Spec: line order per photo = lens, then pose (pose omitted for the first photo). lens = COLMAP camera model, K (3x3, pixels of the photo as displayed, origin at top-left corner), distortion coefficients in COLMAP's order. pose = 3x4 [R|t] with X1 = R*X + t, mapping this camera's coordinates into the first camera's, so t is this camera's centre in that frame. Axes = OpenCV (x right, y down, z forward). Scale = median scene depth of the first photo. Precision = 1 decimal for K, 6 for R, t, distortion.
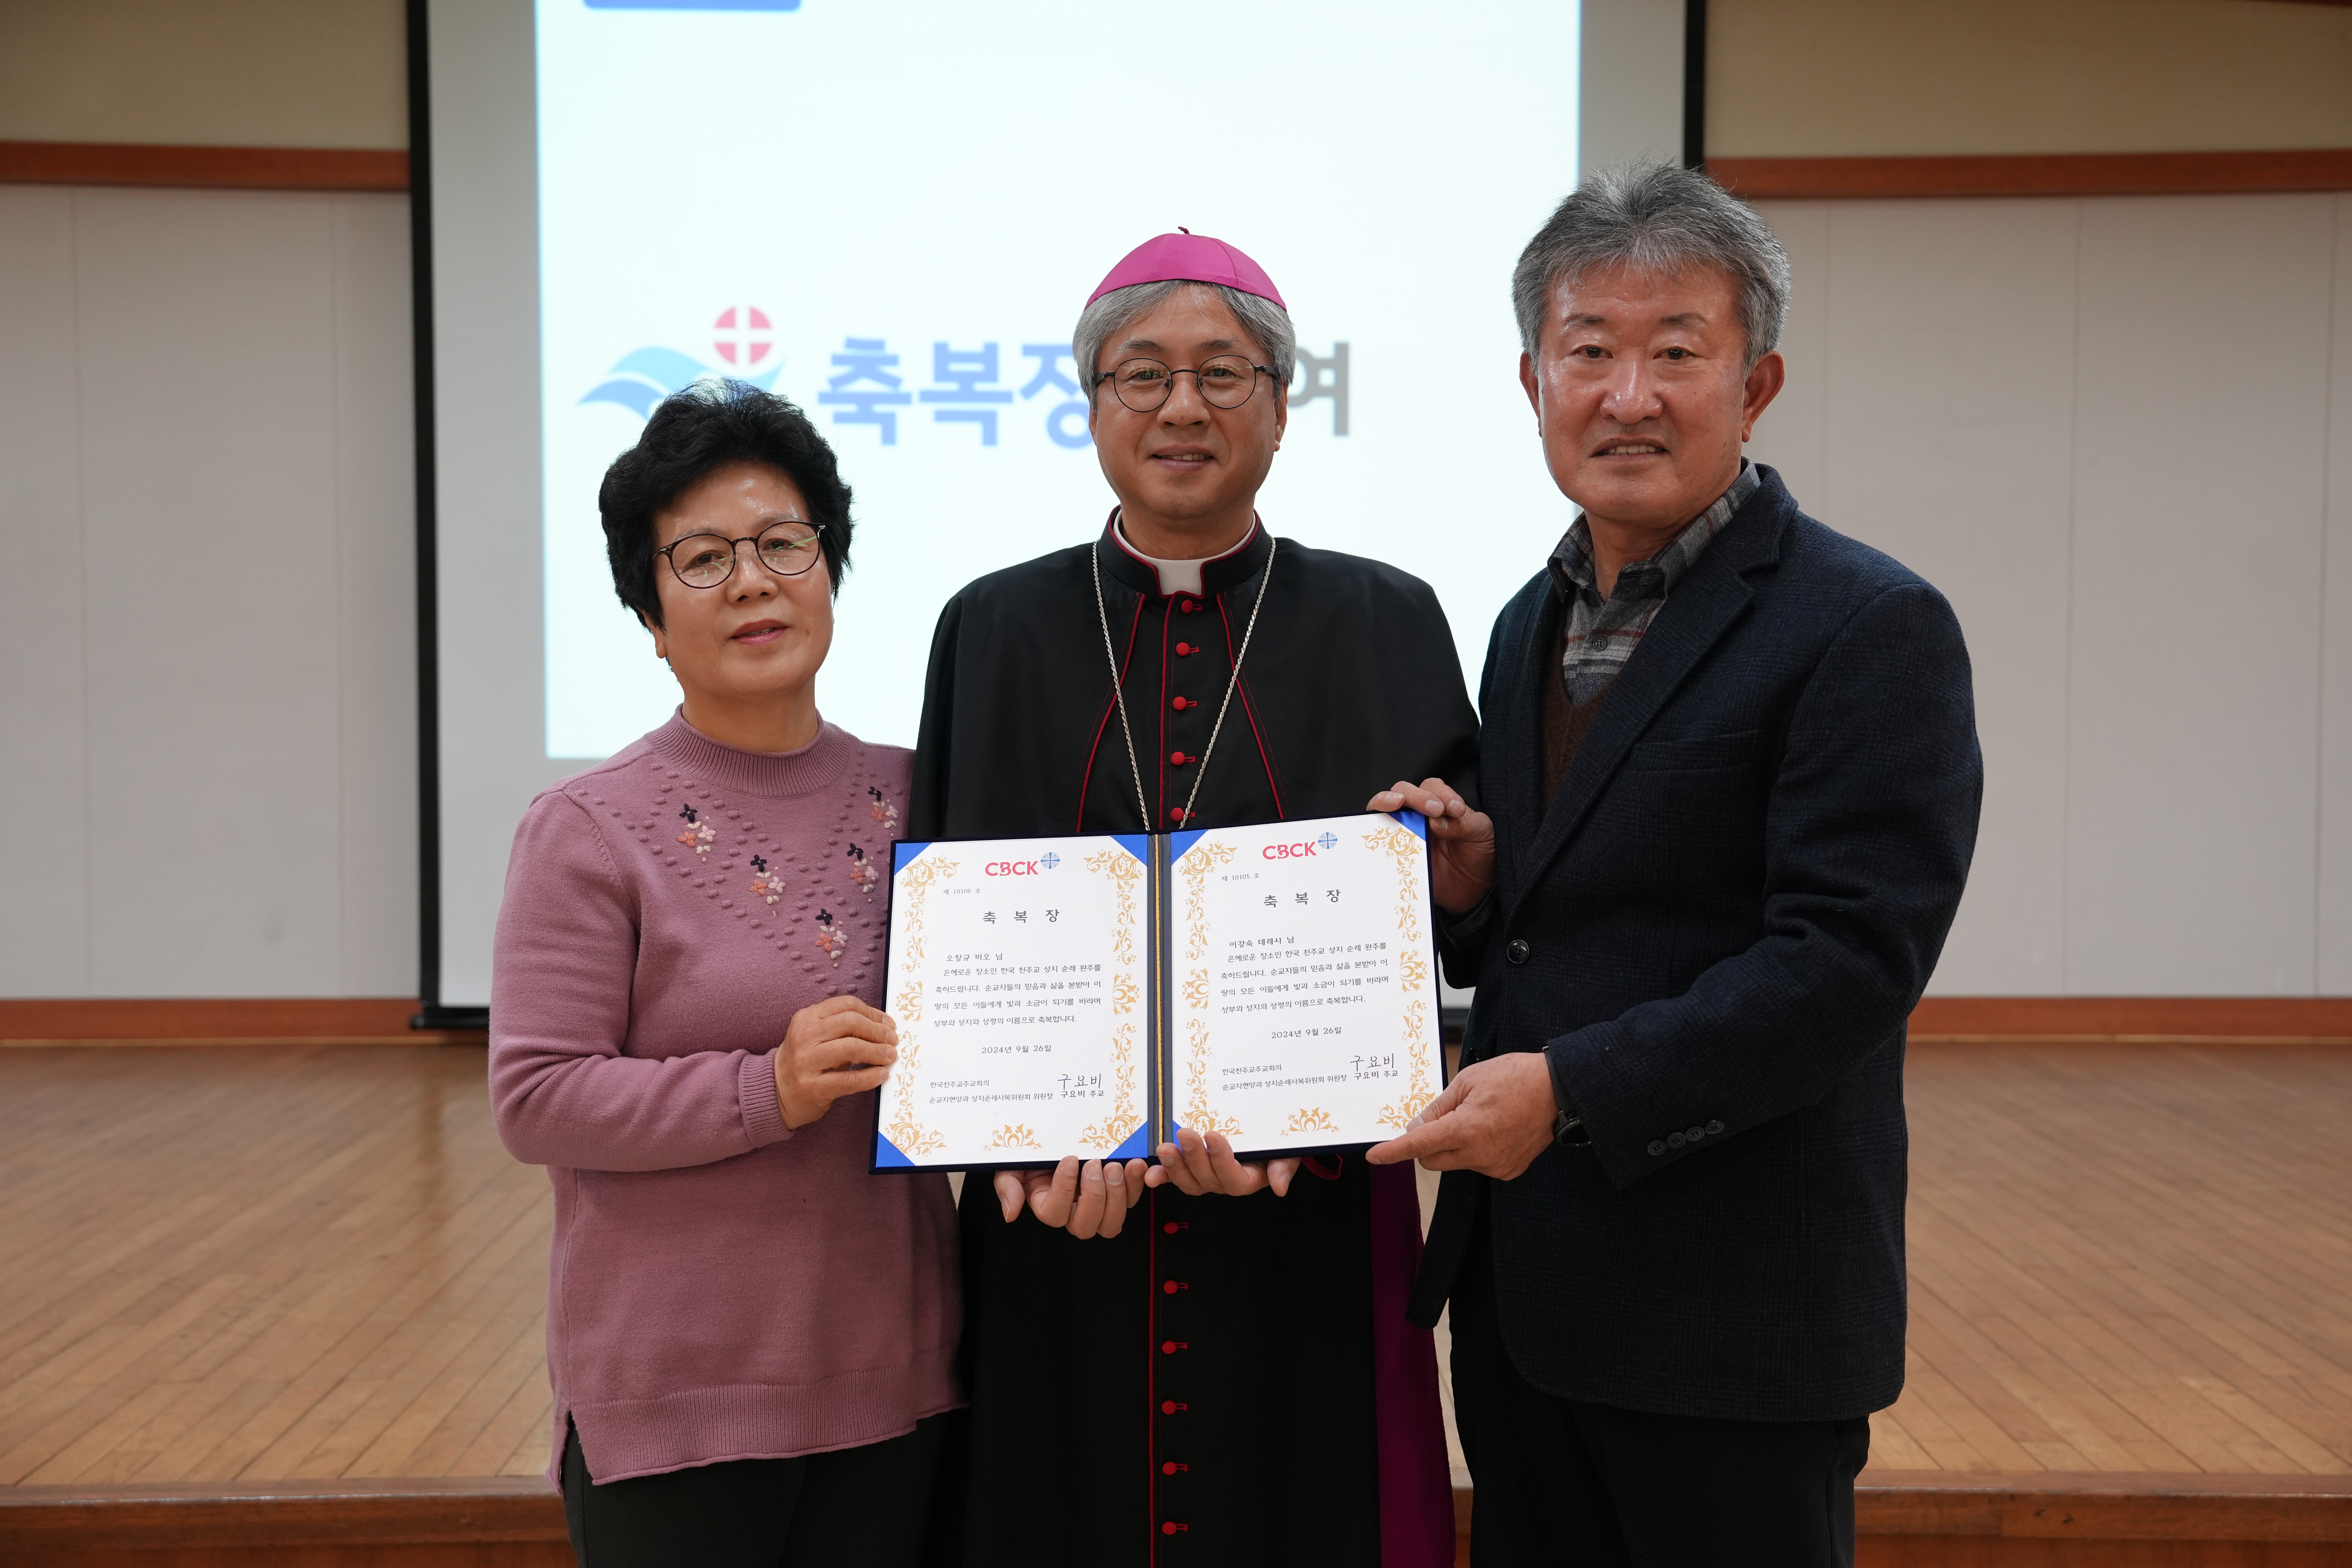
lens RADIAL K [[2755.0, 0, 1182.0], [0, 2755.0, 787.5], [0, 0, 1]] dist [0.064090, 0.114695]
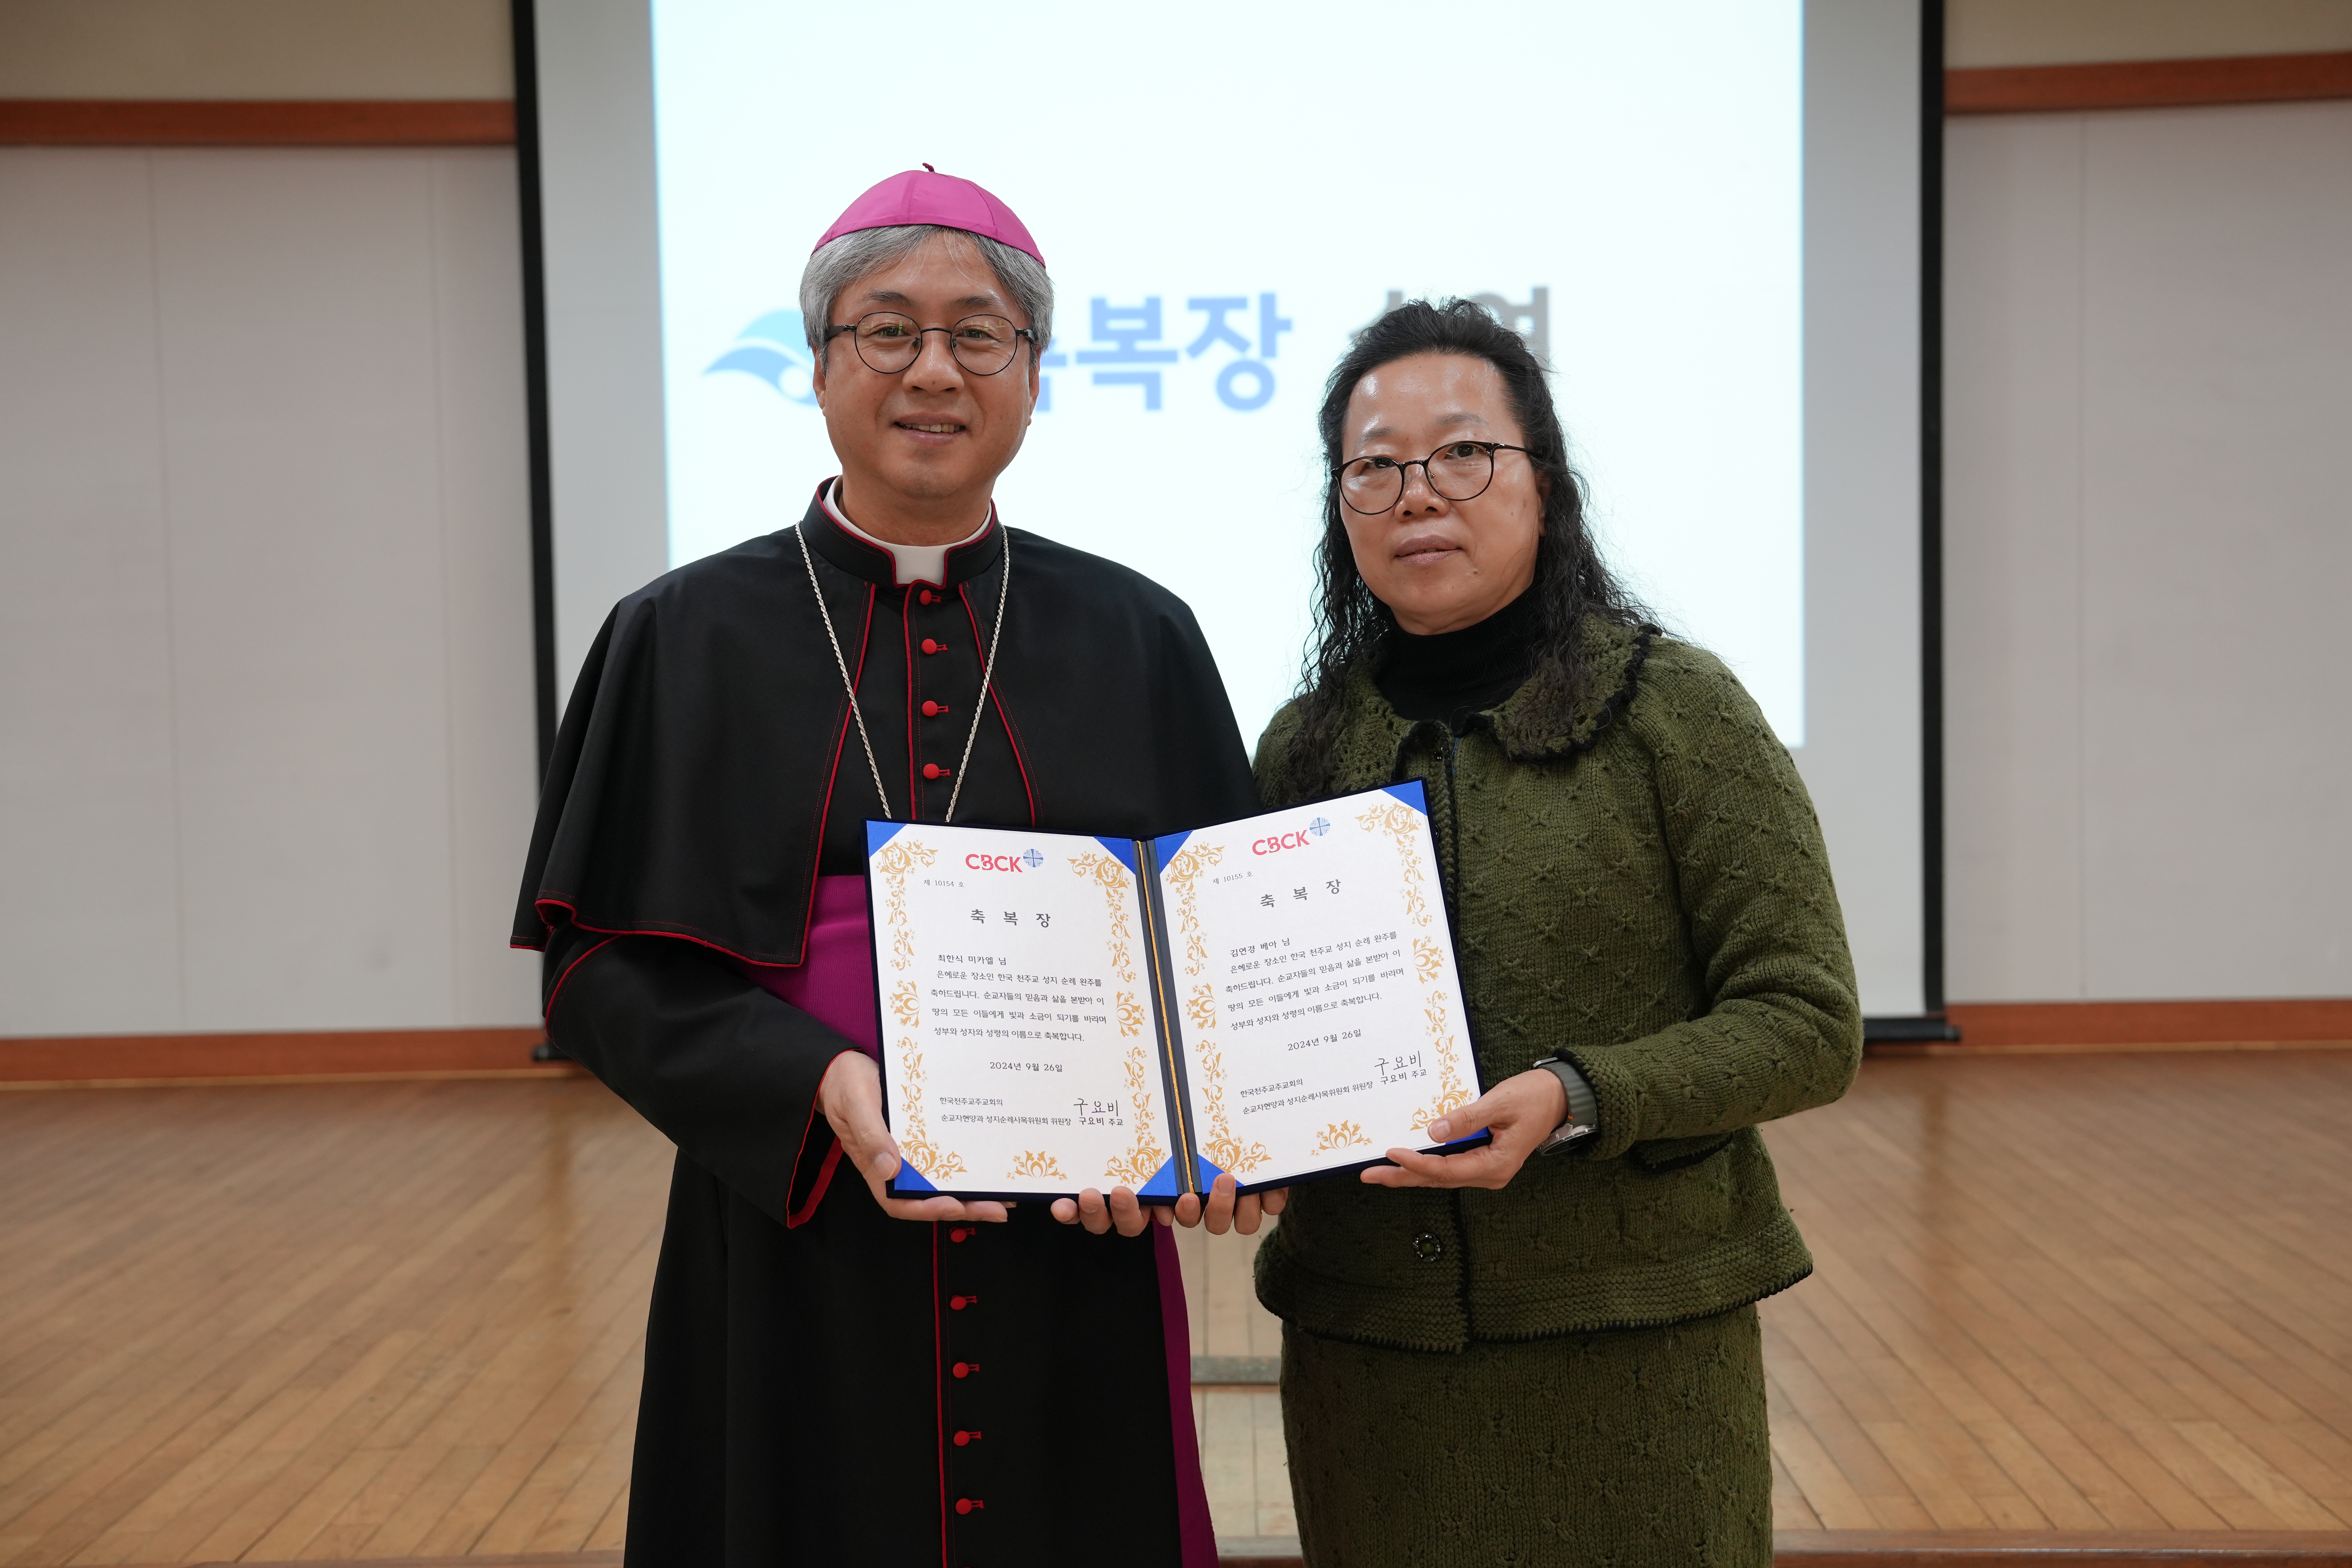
lens RADIAL K [[3041.3, 0, 1183.7], [0, 3041.3, 784.7], [0, 0, 1]] dist [0.117667, 0.071774]
pose [[0.999511, -0.018597, -0.025157, -0.055205], [0.018629, 0.999826, 0.001008, -0.001778], [0.025134, -0.001476, 0.999683, -0.007323]]
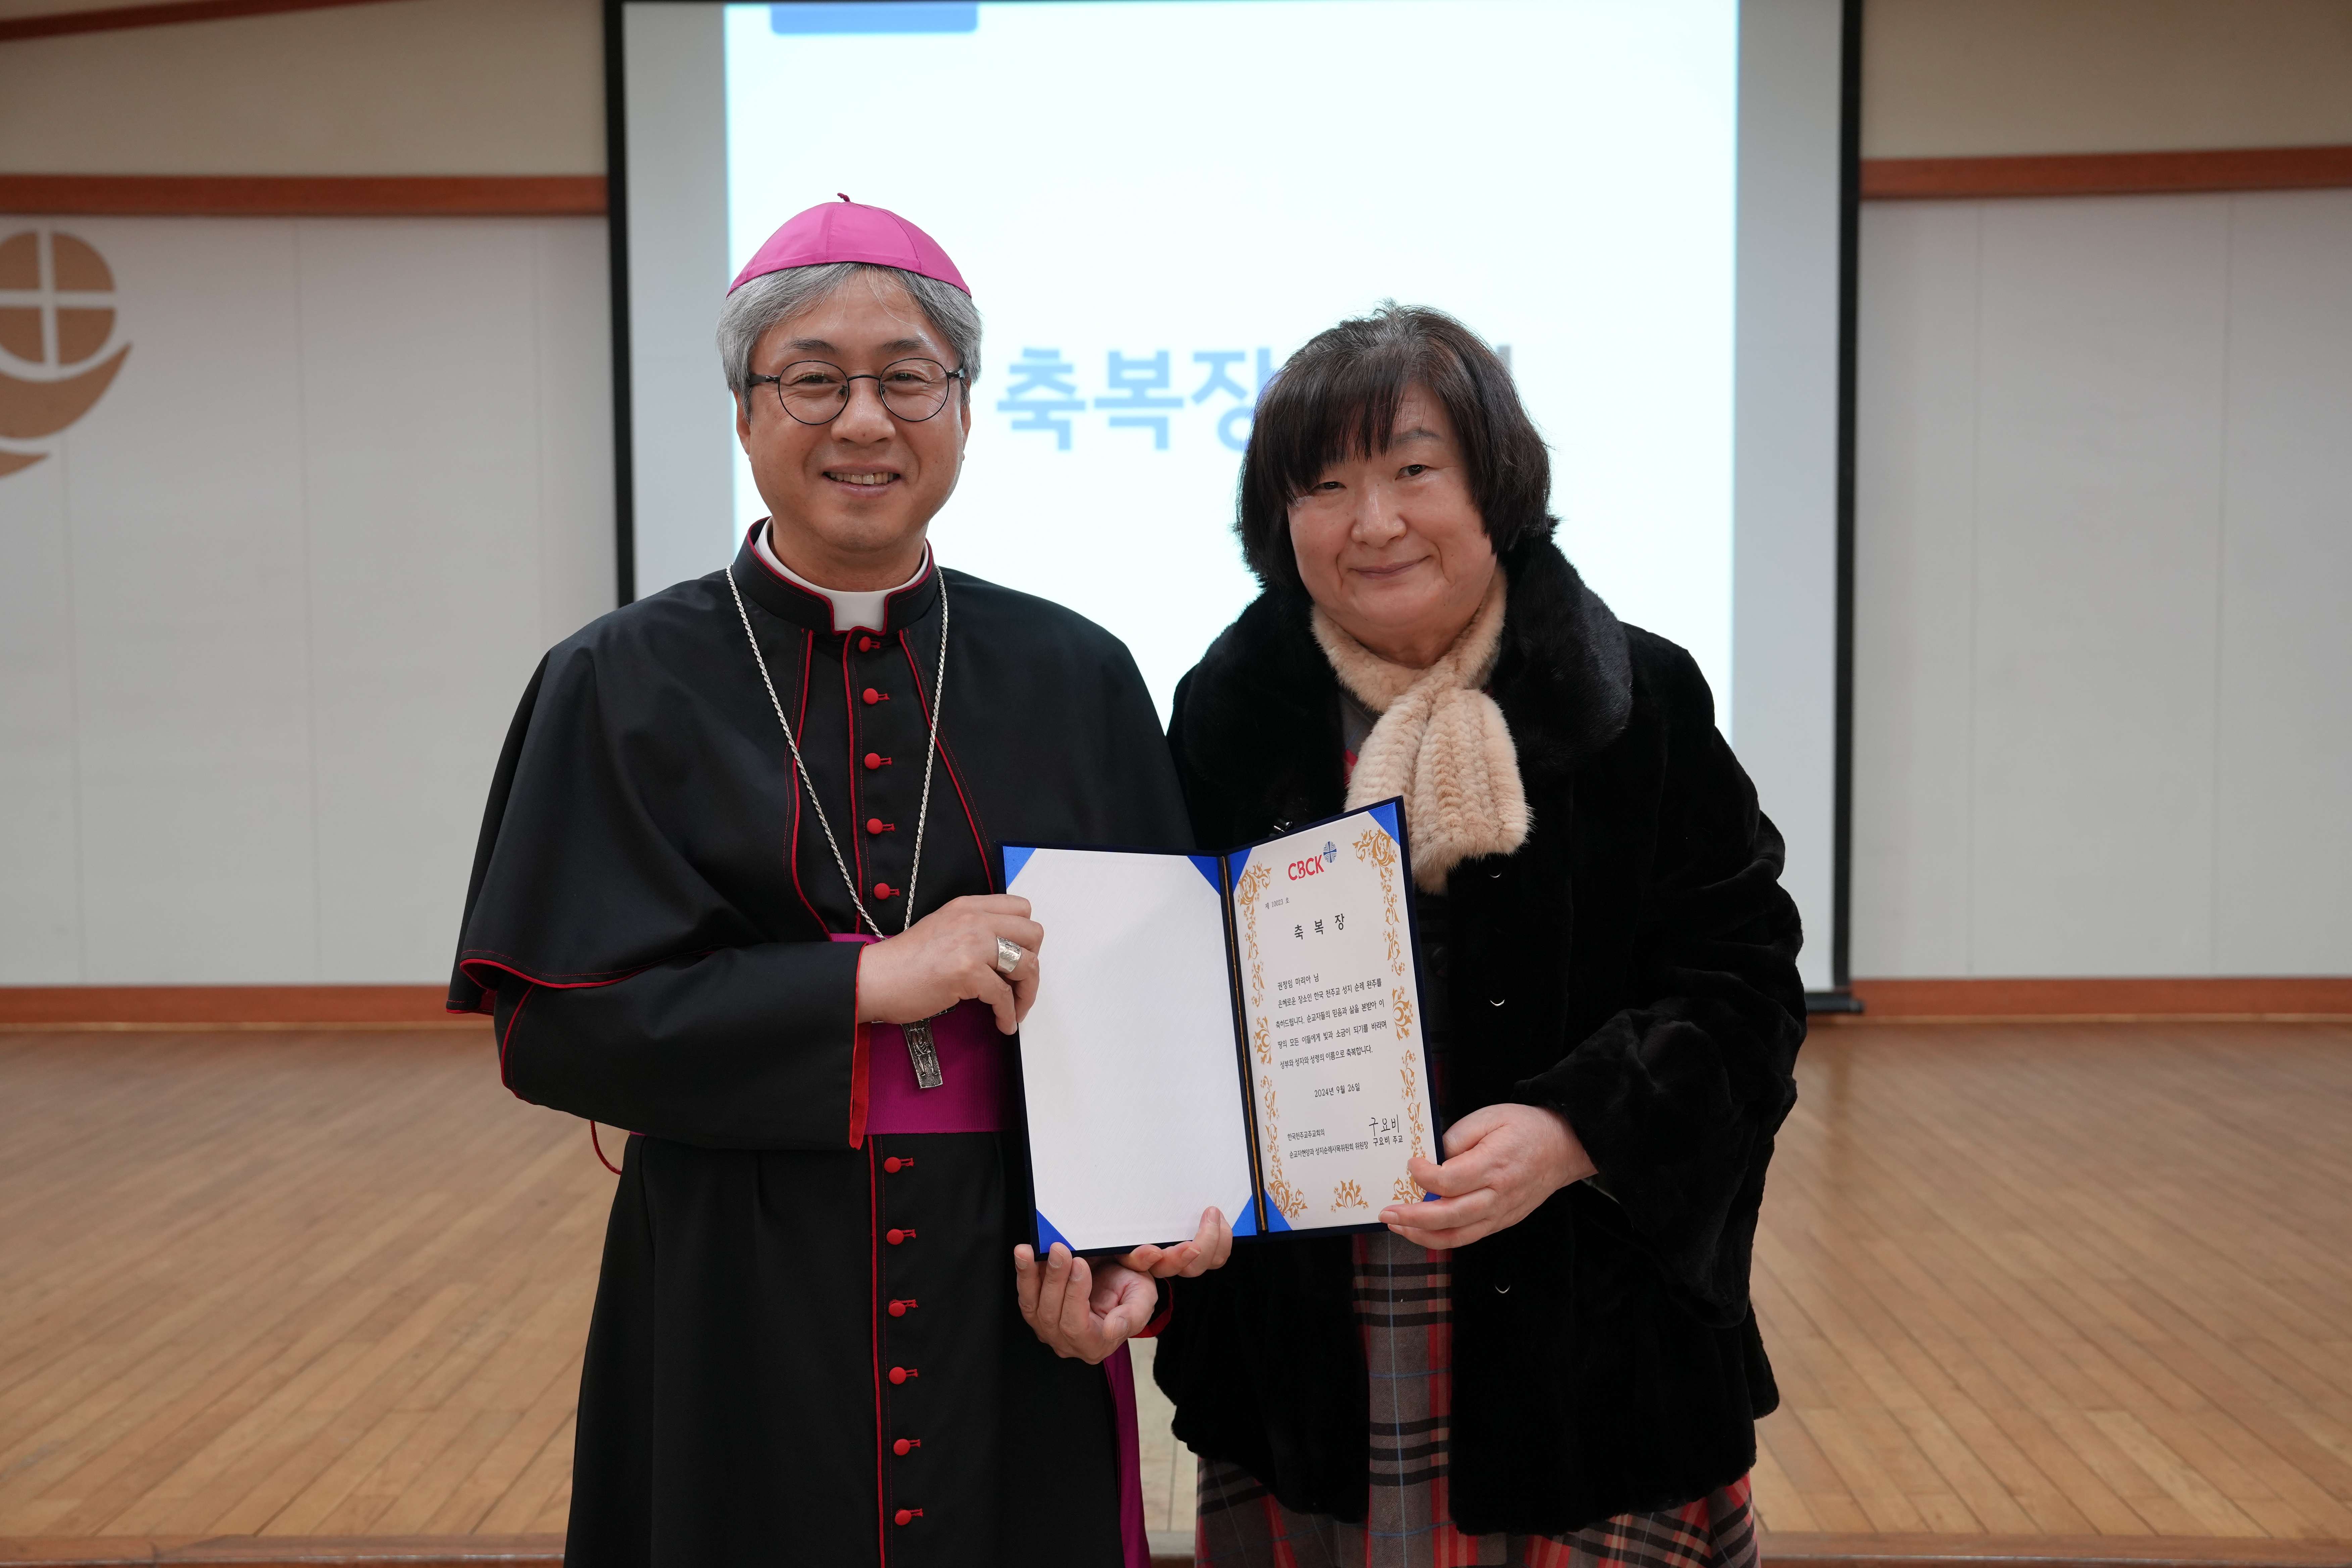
lens RADIAL K [[2455.1, 0, 1169.6], [0, 2455.1, 790.3], [0, 0, 1]] dist [0.007299, 0.125866]
pose [[0.999191, -0.006554, -0.039680, -0.046794], [0.007167, 0.999857, 0.015338, -0.015915], [0.039574, -0.015610, 0.999095, 0.119893]]
